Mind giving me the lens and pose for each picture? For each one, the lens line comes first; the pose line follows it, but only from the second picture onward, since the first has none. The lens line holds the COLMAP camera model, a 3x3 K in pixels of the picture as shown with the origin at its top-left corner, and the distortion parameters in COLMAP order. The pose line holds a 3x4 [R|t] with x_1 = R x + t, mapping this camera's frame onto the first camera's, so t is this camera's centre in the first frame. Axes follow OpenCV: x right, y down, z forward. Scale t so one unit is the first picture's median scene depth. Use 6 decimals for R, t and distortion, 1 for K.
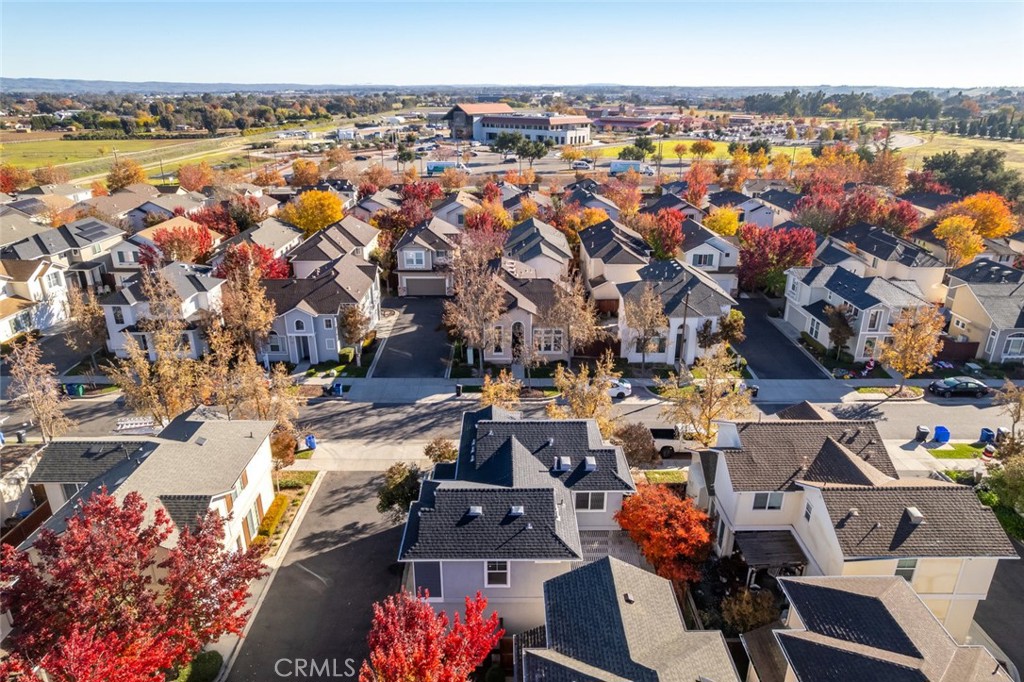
lens RADIAL K [[659.5, 0, 517.6], [0, 659.5, 336.8], [0, 0, 1]] dist [-0.043087, 0.037732]
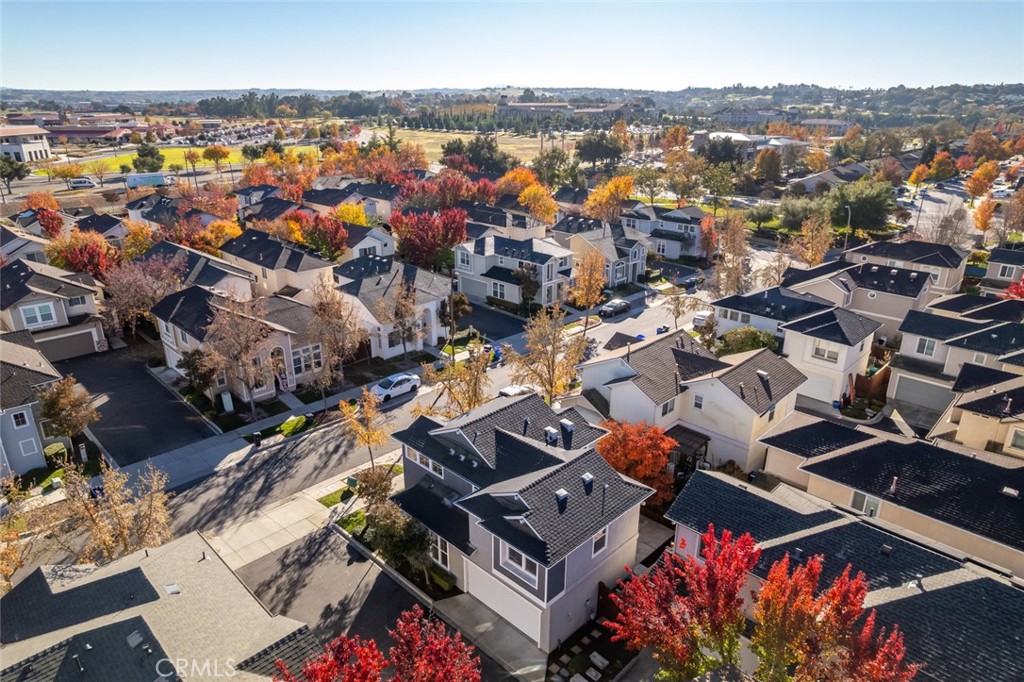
lens RADIAL K [[659.5, 0, 511.4], [0, 659.5, 342.8], [0, 0, 1]] dist [-0.043087, 0.037732]
pose [[0.714344, -0.251090, 0.653197, -0.258057], [0.249333, 0.963478, 0.097688, -0.026629], [-0.653869, 0.093080, 0.750860, 0.101012]]
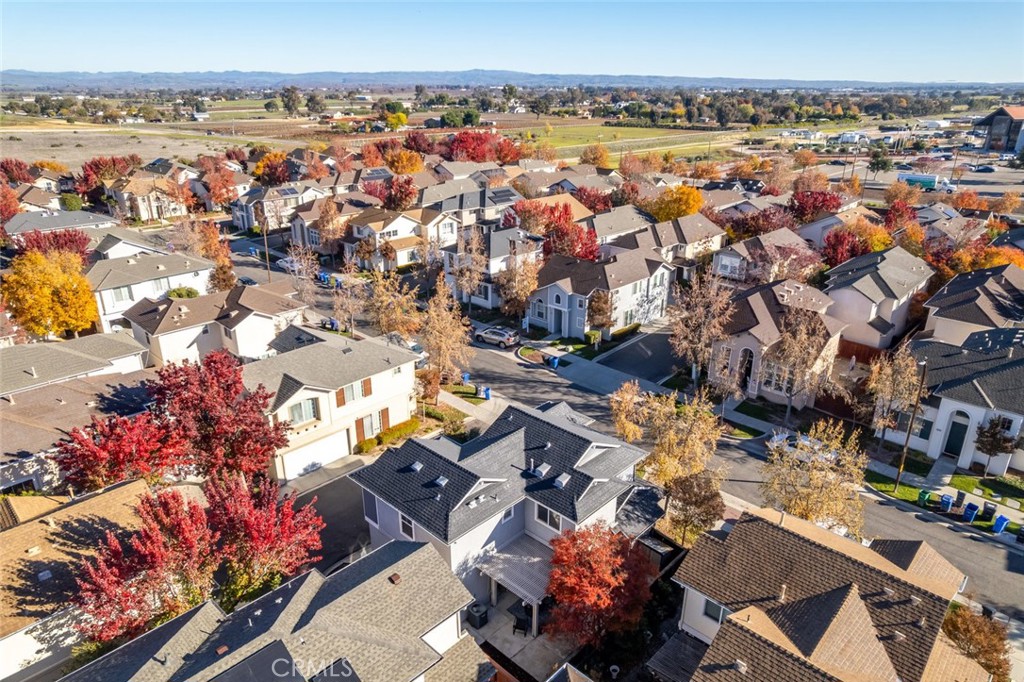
lens RADIAL K [[659.5, 0, 517.7], [0, 659.5, 344.9], [0, 0, 1]] dist [-0.043087, 0.037732]
pose [[0.723089, 0.259318, -0.640231, 0.256365], [-0.249241, 0.962367, 0.108298, -0.034429], [0.644221, 0.081263, 0.760510, 0.089951]]
